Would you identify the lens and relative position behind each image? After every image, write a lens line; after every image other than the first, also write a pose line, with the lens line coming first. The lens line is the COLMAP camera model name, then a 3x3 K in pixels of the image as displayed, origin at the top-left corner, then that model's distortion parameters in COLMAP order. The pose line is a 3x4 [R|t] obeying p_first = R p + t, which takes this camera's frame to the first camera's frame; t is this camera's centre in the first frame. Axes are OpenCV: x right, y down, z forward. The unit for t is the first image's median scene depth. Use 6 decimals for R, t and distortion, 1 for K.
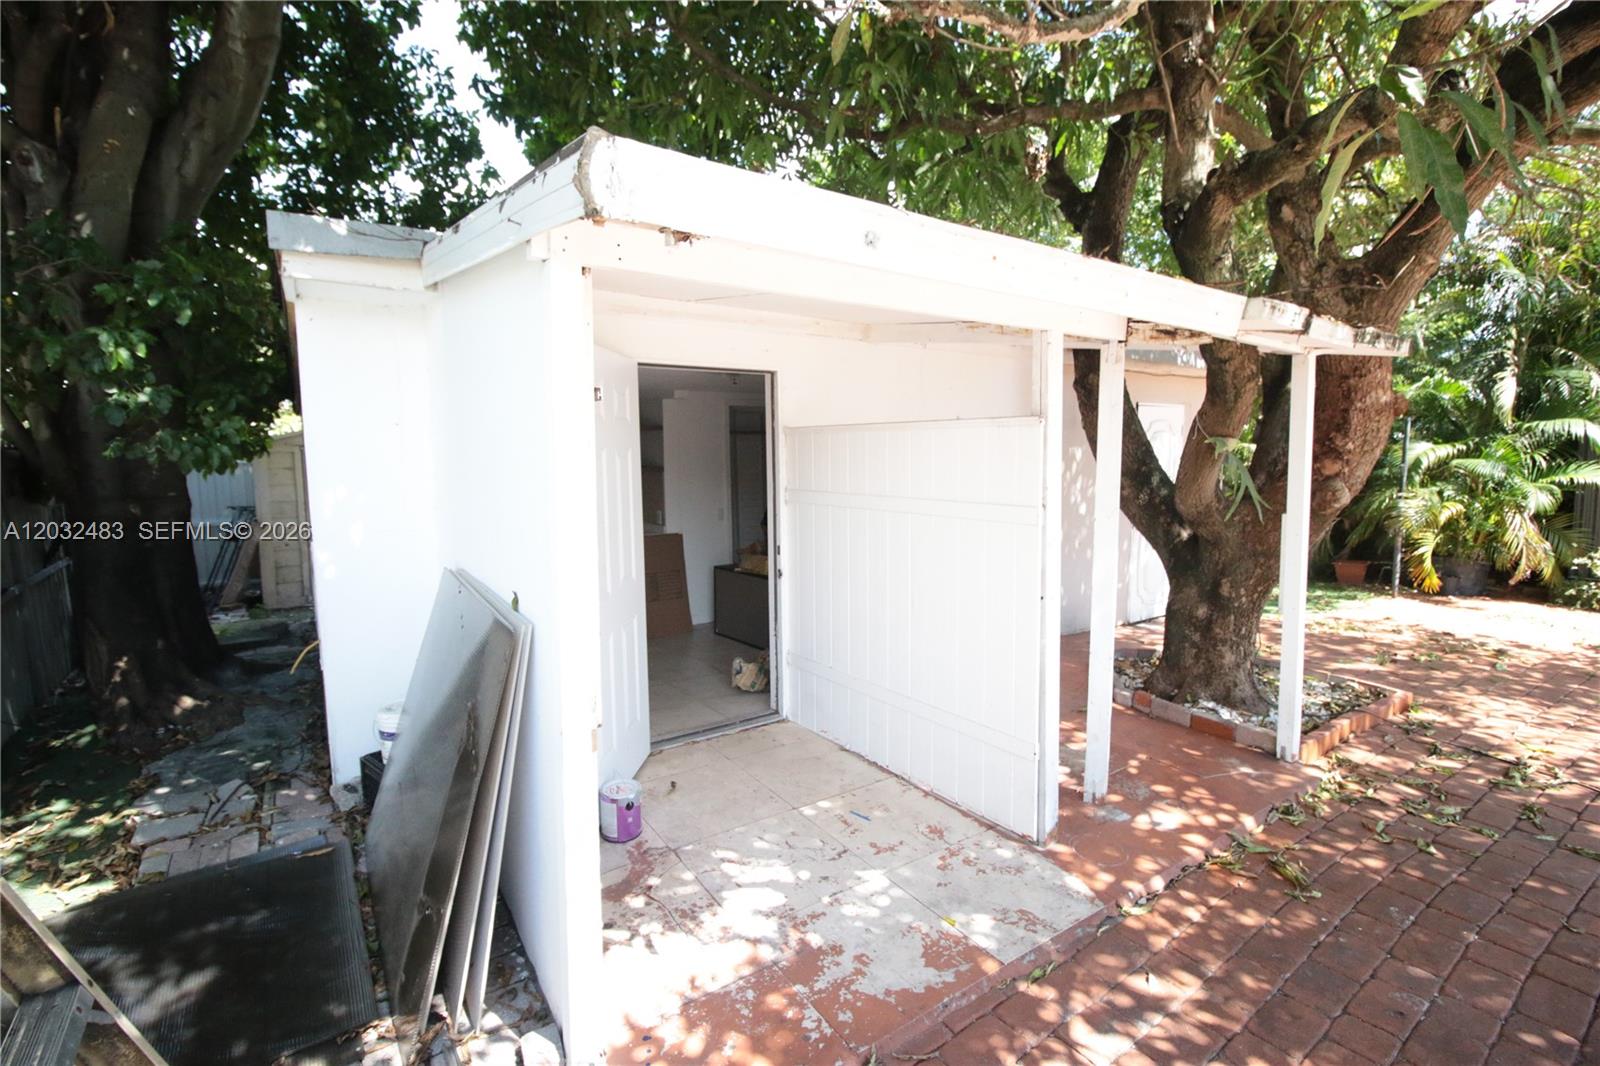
lens RADIAL K [[737.7, 0, 799.6], [0, 737.7, 523.0], [0, 0, 1]] dist [-0.016099, -0.000677]
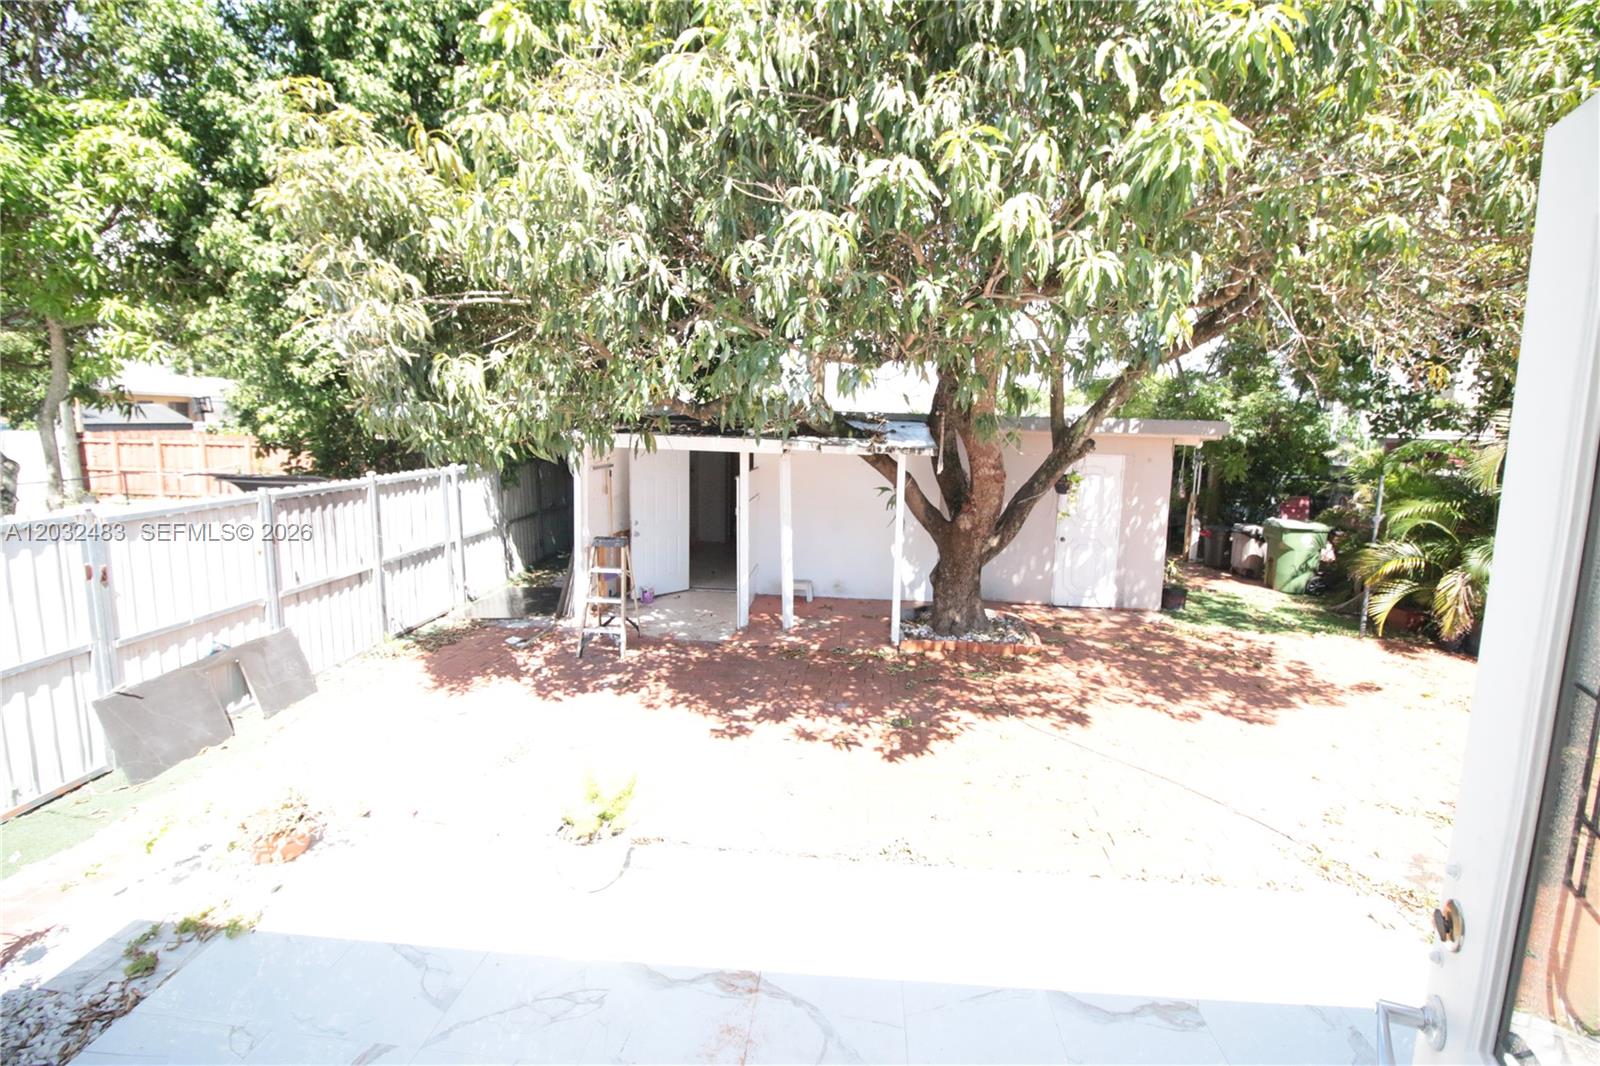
lens RADIAL K [[737.7, 0, 799.6], [0, 737.7, 523.0], [0, 0, 1]] dist [-0.016099, -0.000677]
pose [[0.770153, 0.113671, -0.627649, 1.941288], [-0.092044, 0.993499, 0.066987, -0.152969], [0.631183, 0.006181, 0.775609, -0.886995]]
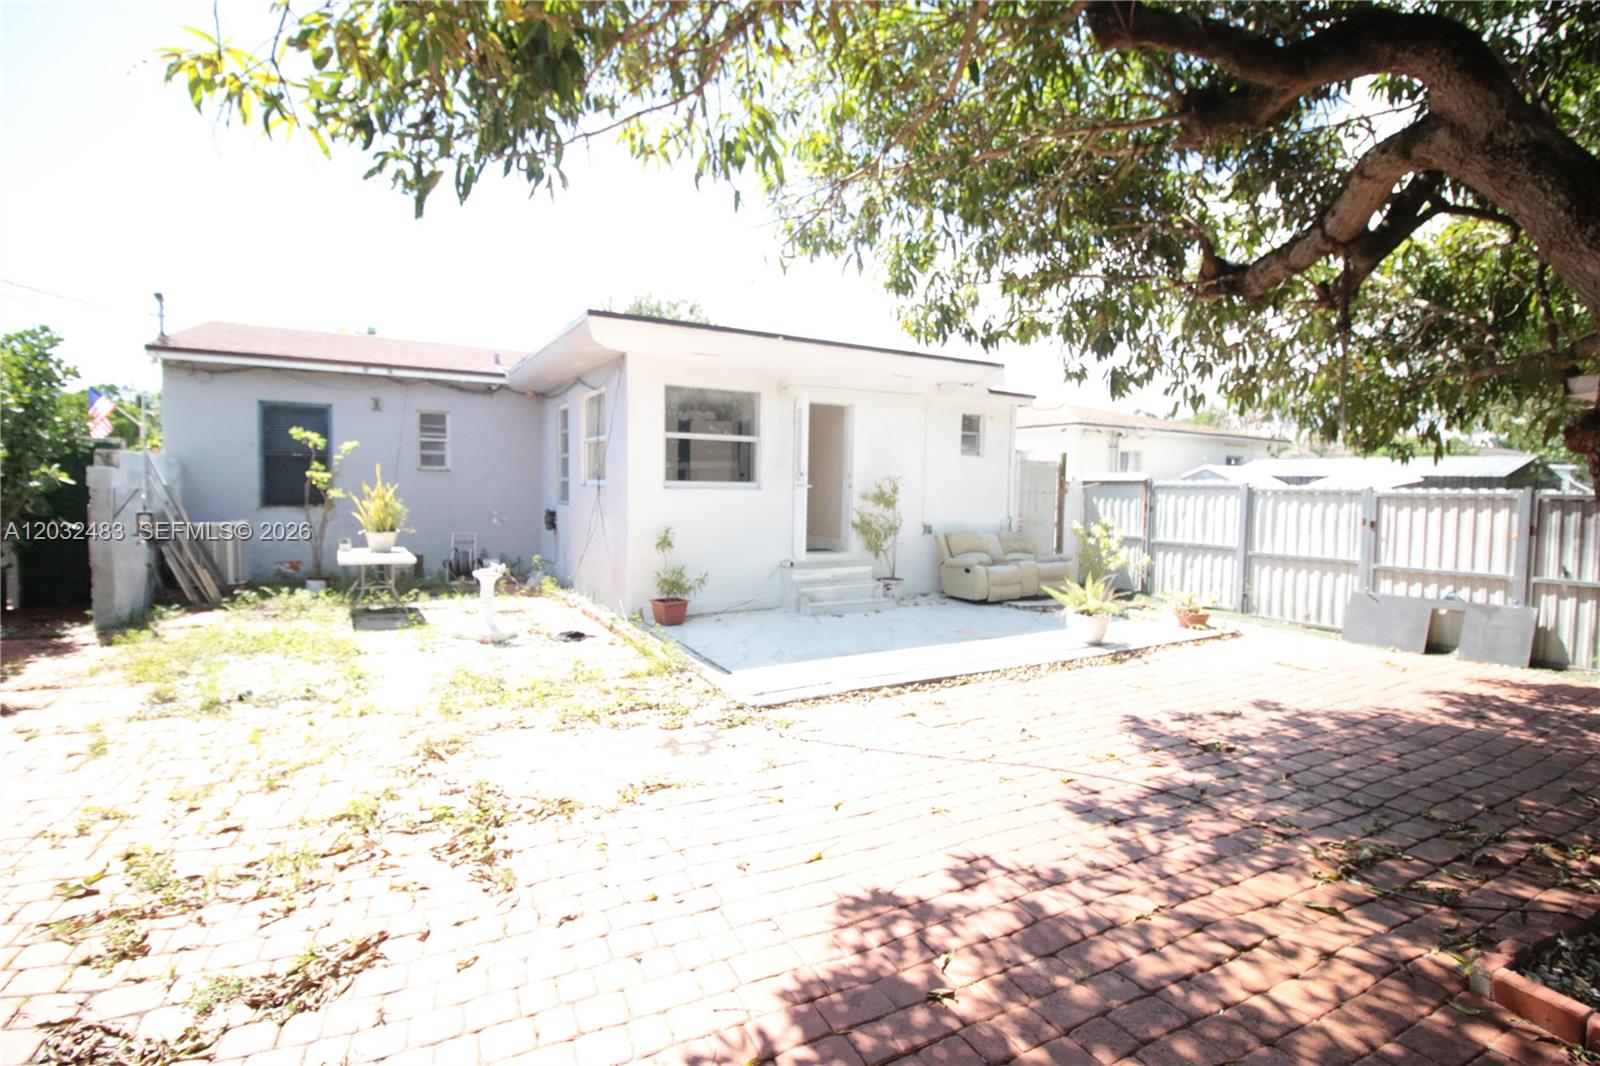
lens RADIAL K [[737.7, 0, 799.6], [0, 737.7, 523.0], [0, 0, 1]] dist [-0.016099, -0.000677]
pose [[-0.993881, -0.001205, 0.110449, 1.712168], [0.015121, 0.989042, 0.146857, -0.238852], [-0.109416, 0.147628, -0.982972, 2.057174]]
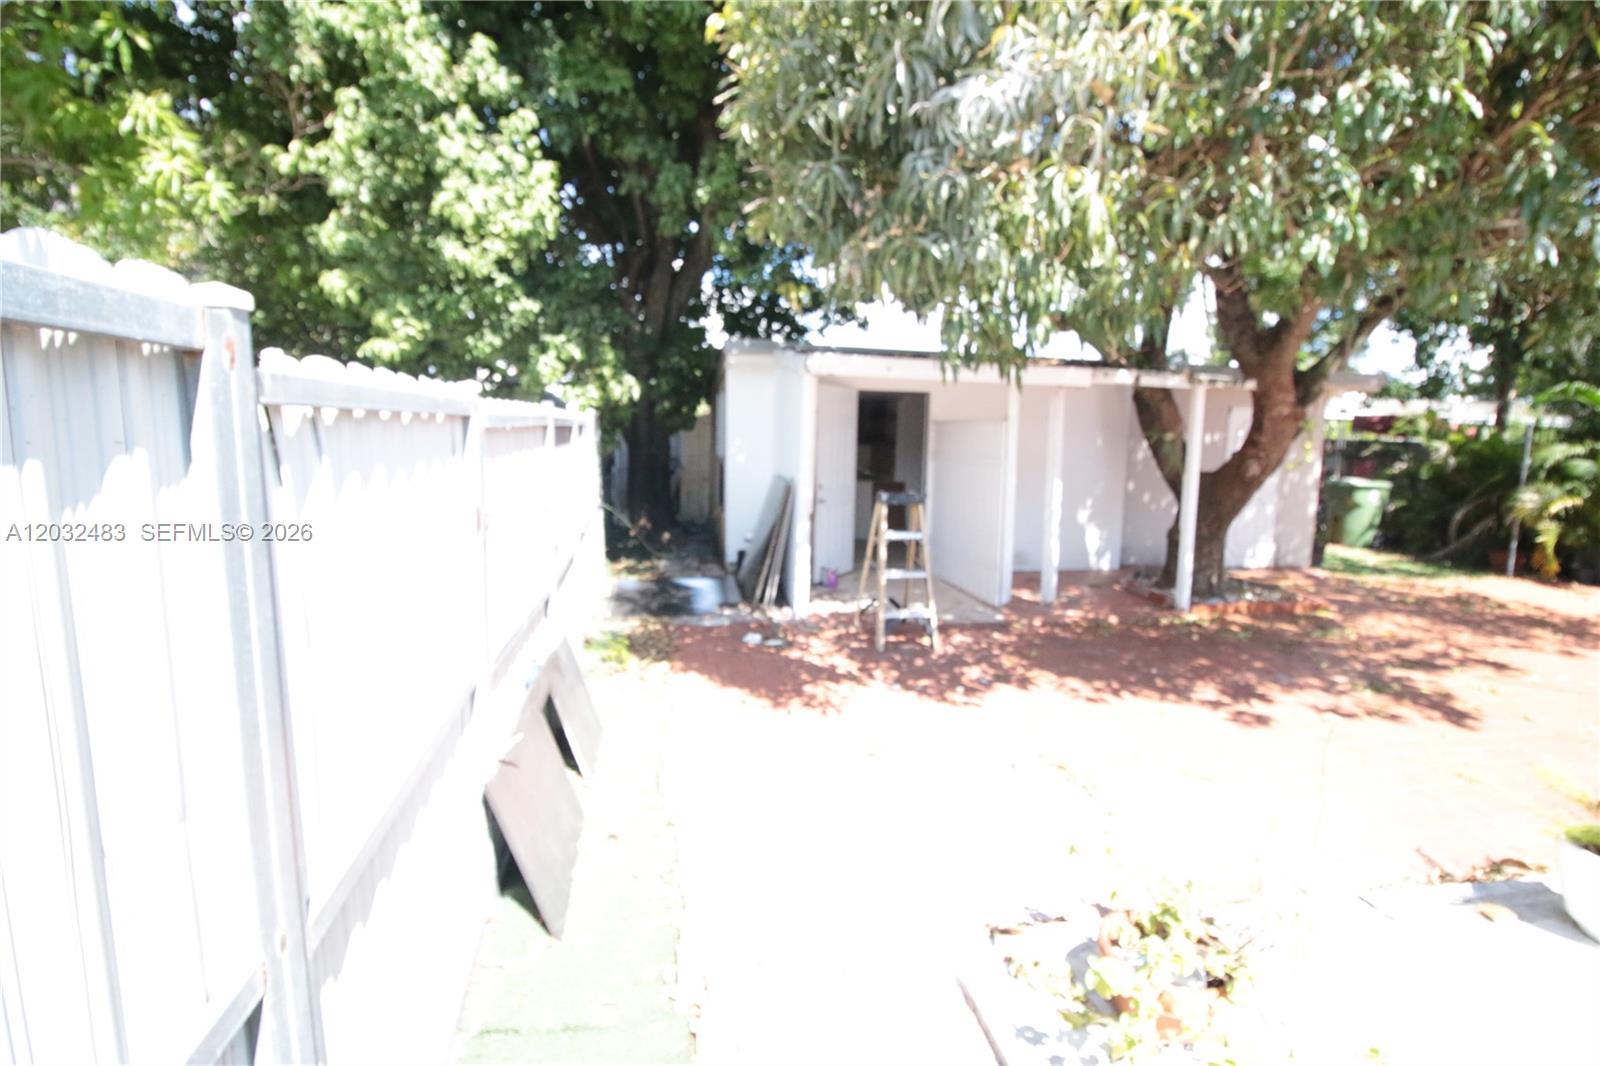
lens RADIAL K [[737.7, 0, 799.6], [0, 737.7, 523.0], [0, 0, 1]] dist [-0.016099, -0.000677]
pose [[0.907293, 0.080725, -0.412679, 0.606456], [-0.070129, 0.996704, 0.040785, 0.108917], [0.414611, -0.008063, 0.909963, -1.170419]]
